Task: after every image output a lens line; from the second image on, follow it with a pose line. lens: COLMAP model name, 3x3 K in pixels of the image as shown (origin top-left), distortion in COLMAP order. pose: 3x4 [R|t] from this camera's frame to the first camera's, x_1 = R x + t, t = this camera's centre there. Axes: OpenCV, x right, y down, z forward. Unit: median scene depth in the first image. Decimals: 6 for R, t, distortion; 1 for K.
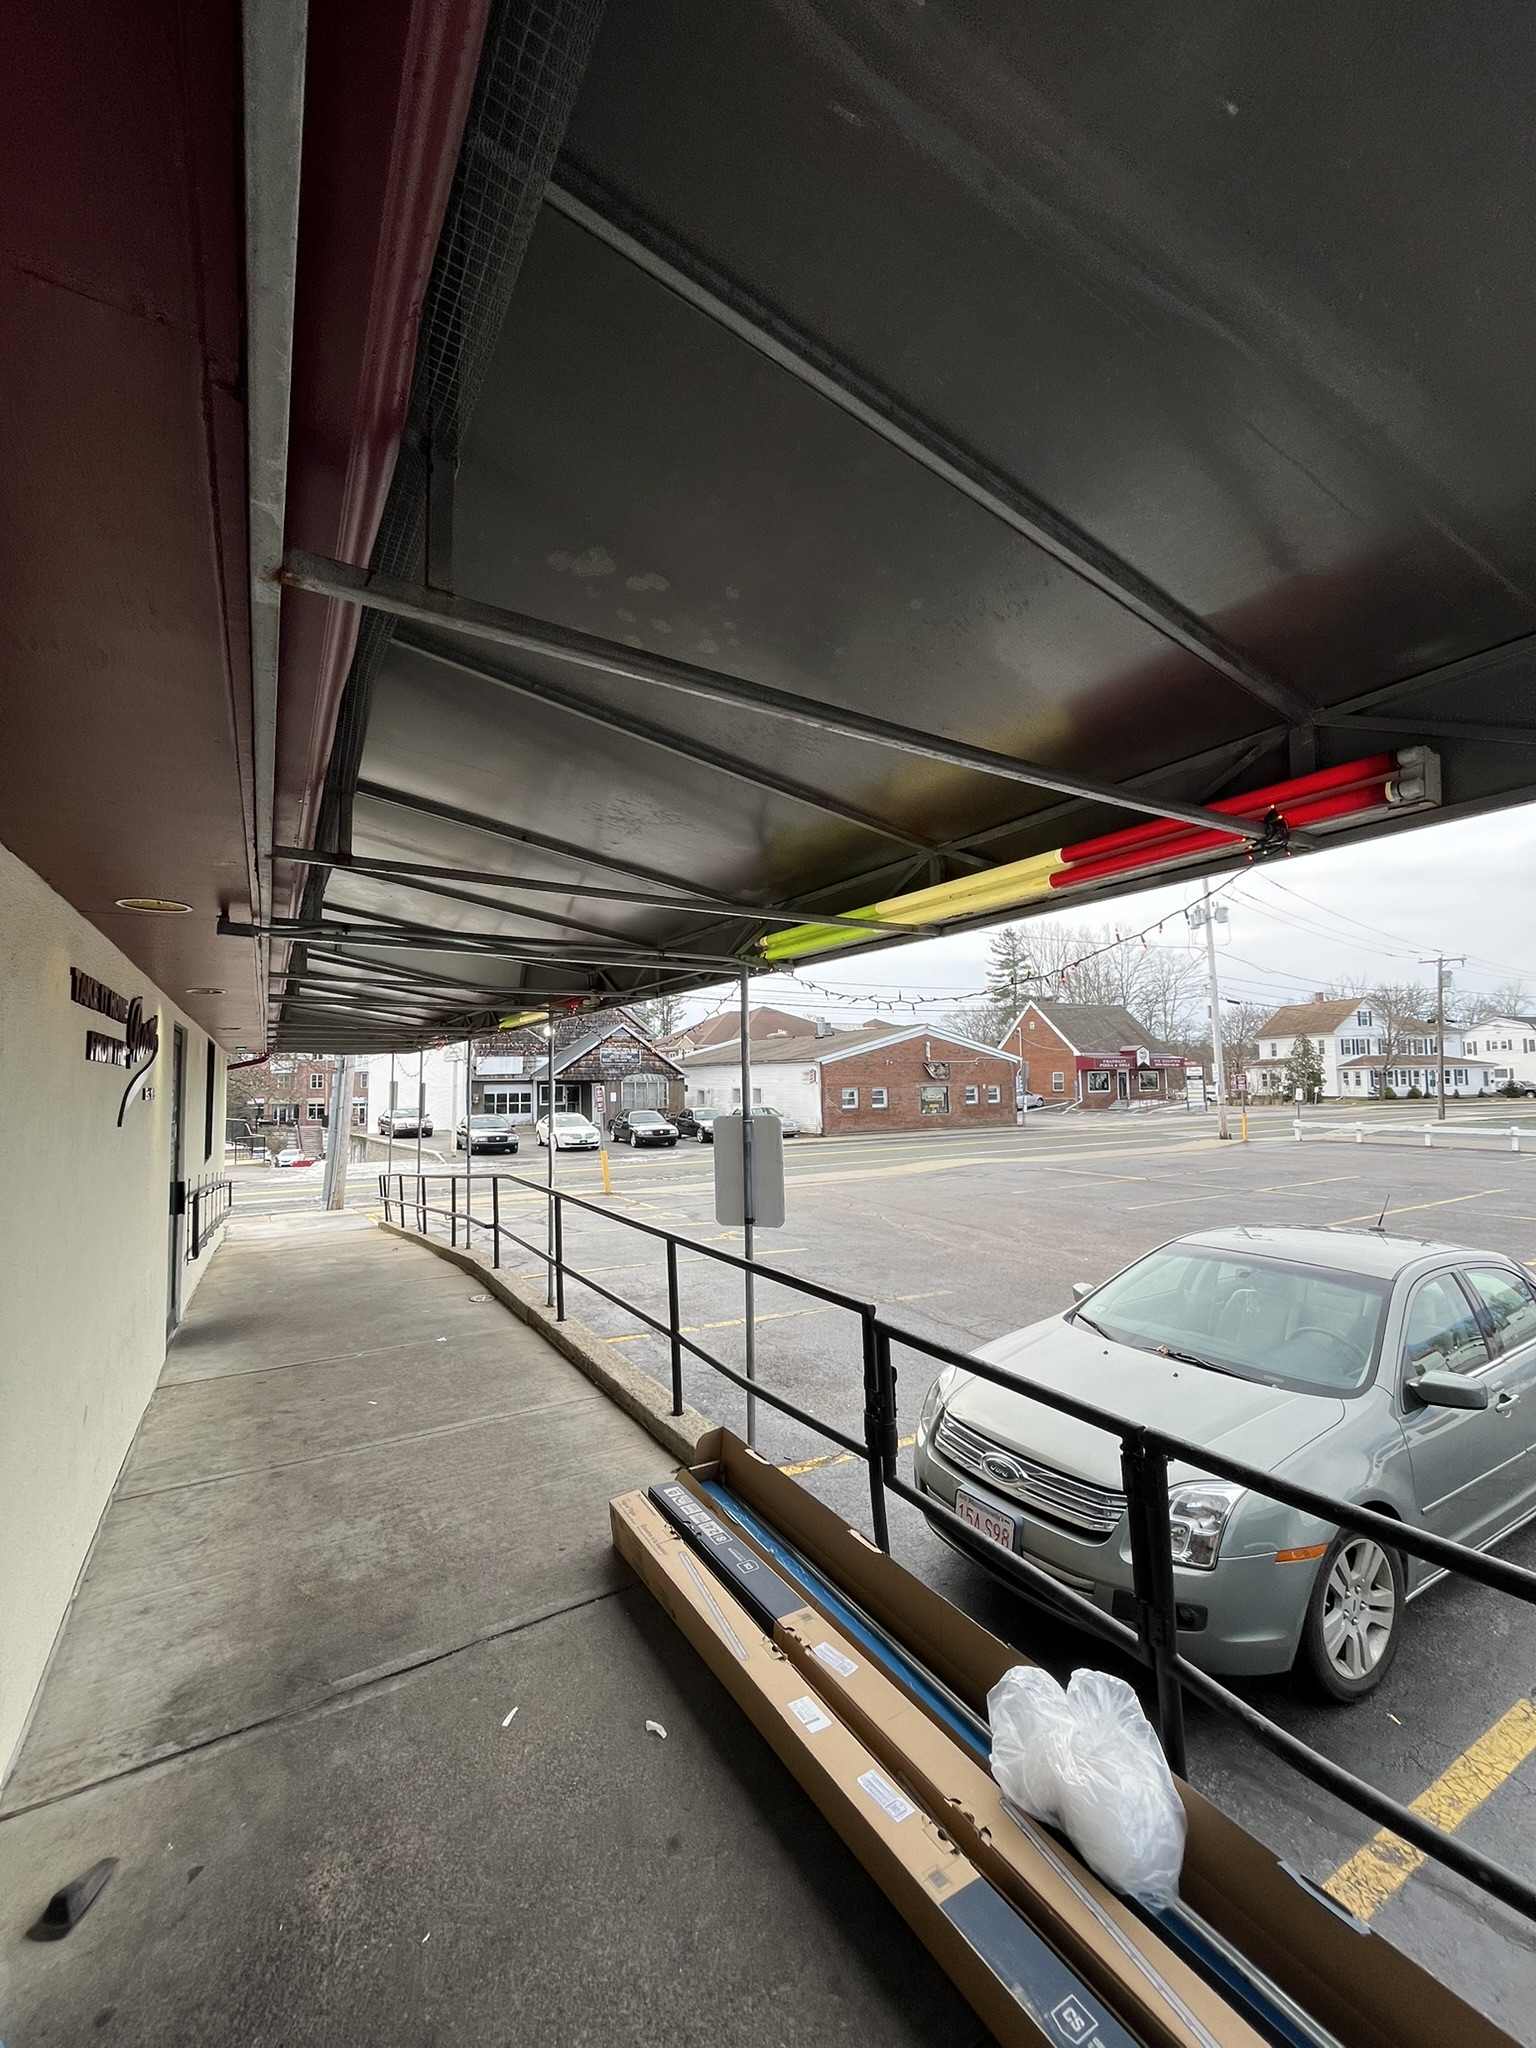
lens RADIAL K [[819.3, 0, 768.0], [0, 819.3, 1024.0], [0, 0, 1]] dist [0.000861, 0.000188]
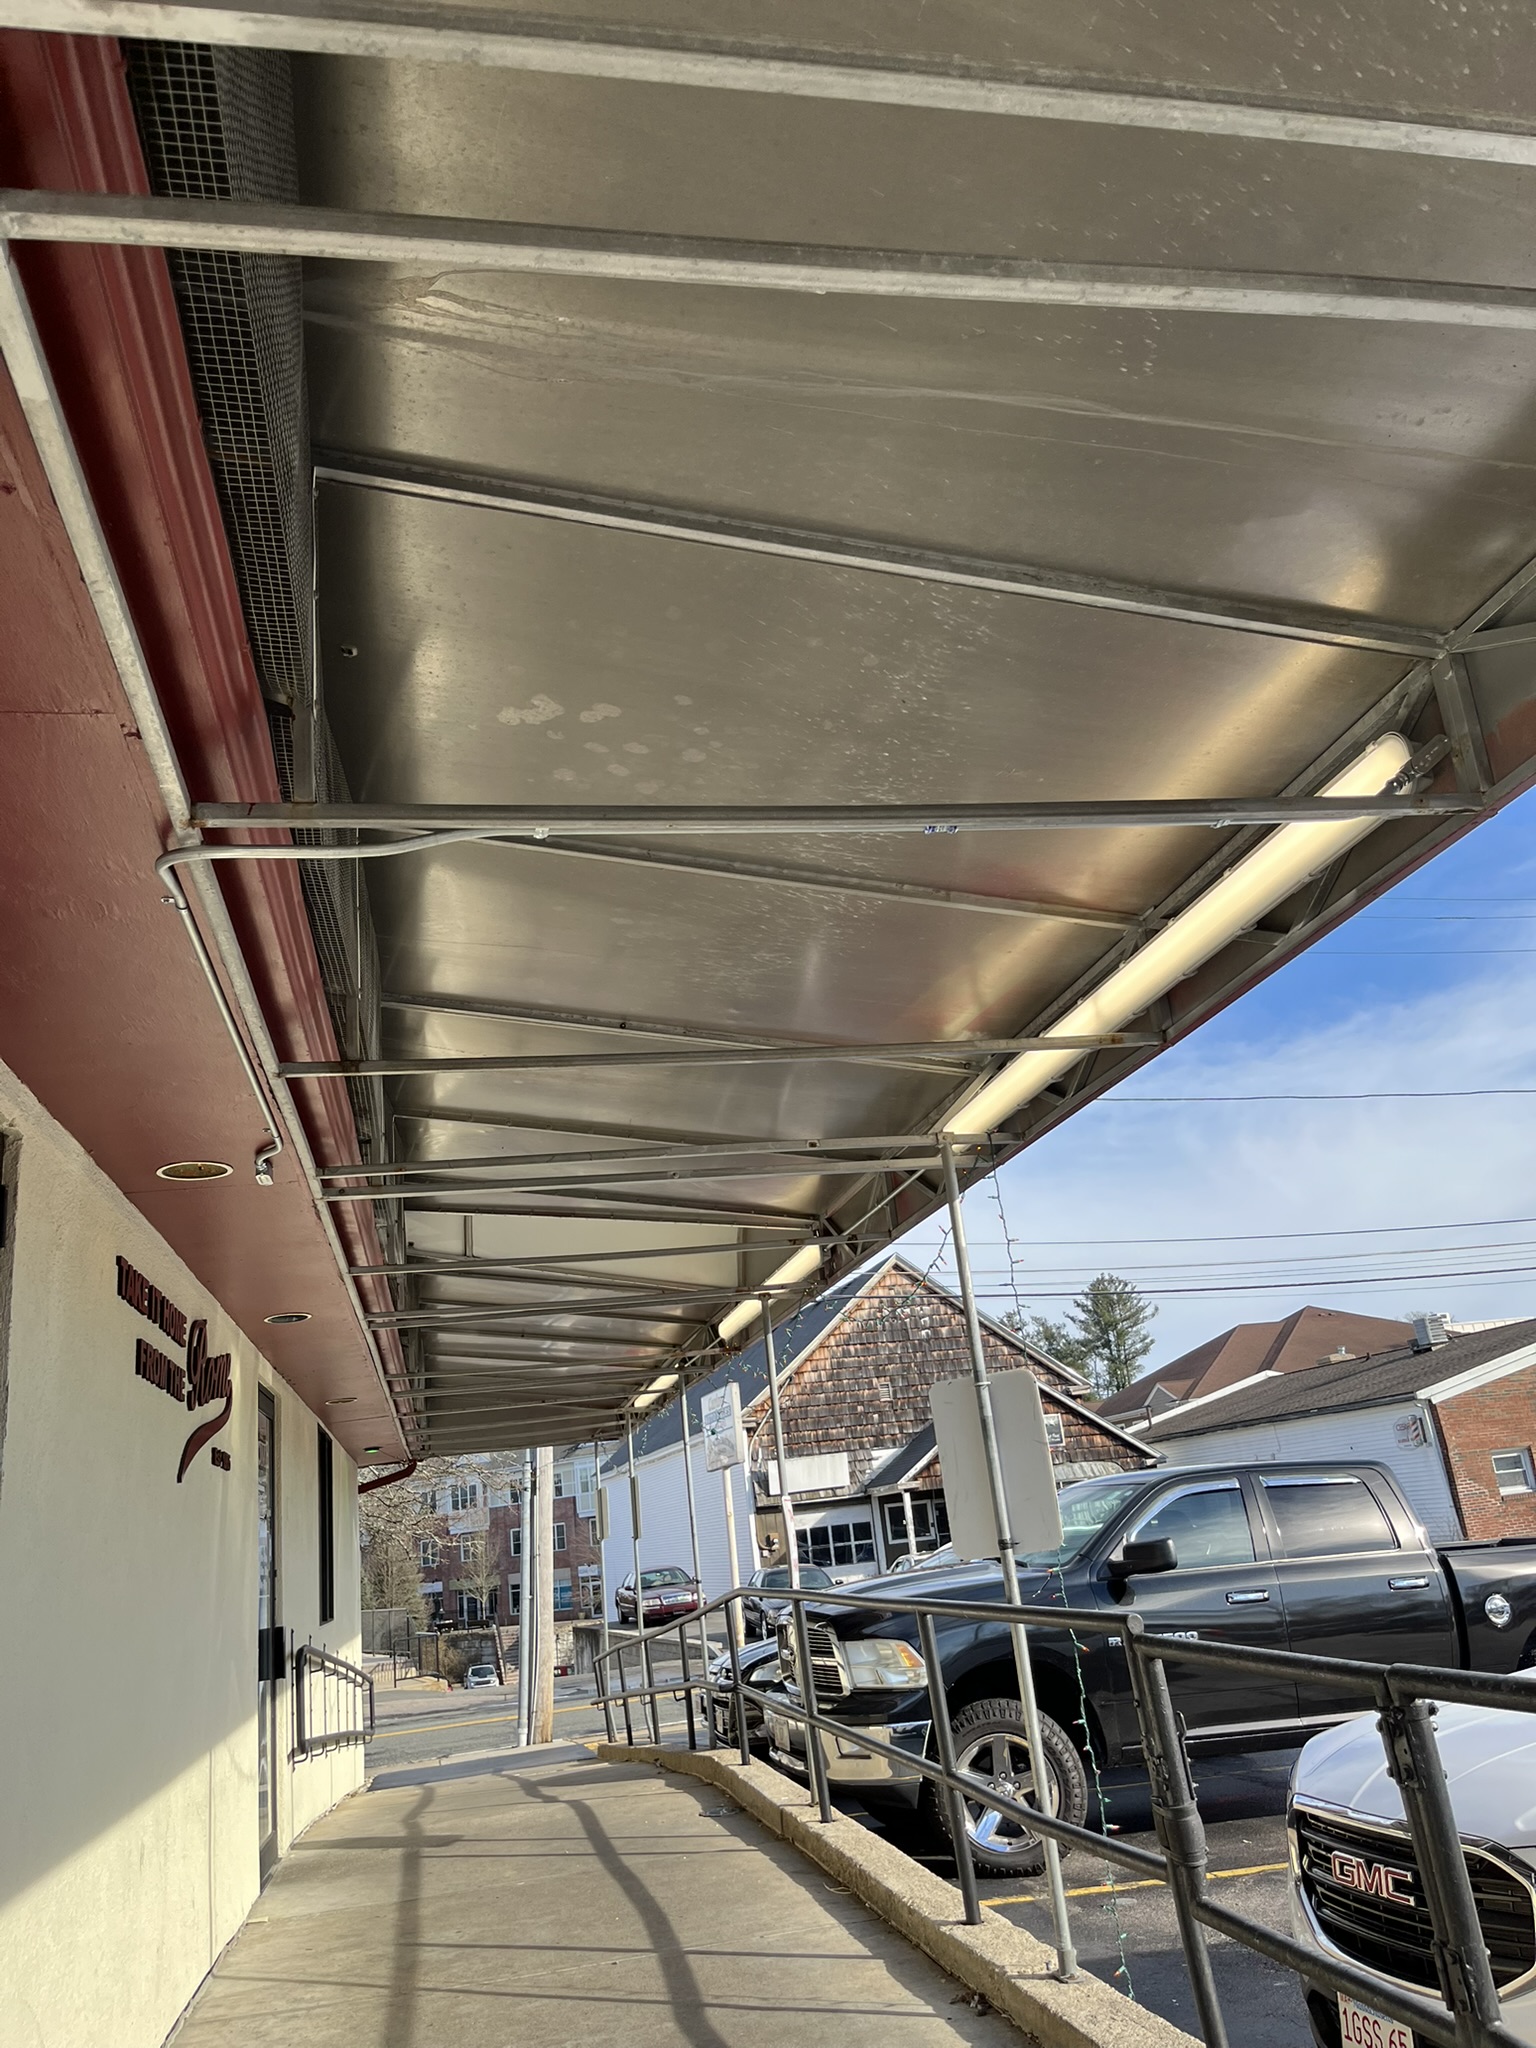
lens RADIAL K [[1555.3, 0, 768.0], [0, 1555.3, 1024.0], [0, 0, 1]] dist [0.080834, -0.095650]
pose [[0.932051, -0.189574, -0.308777, 0.181673], [0.115175, 0.963016, -0.243588, 0.090862], [0.343535, 0.191473, 0.919414, -0.176860]]
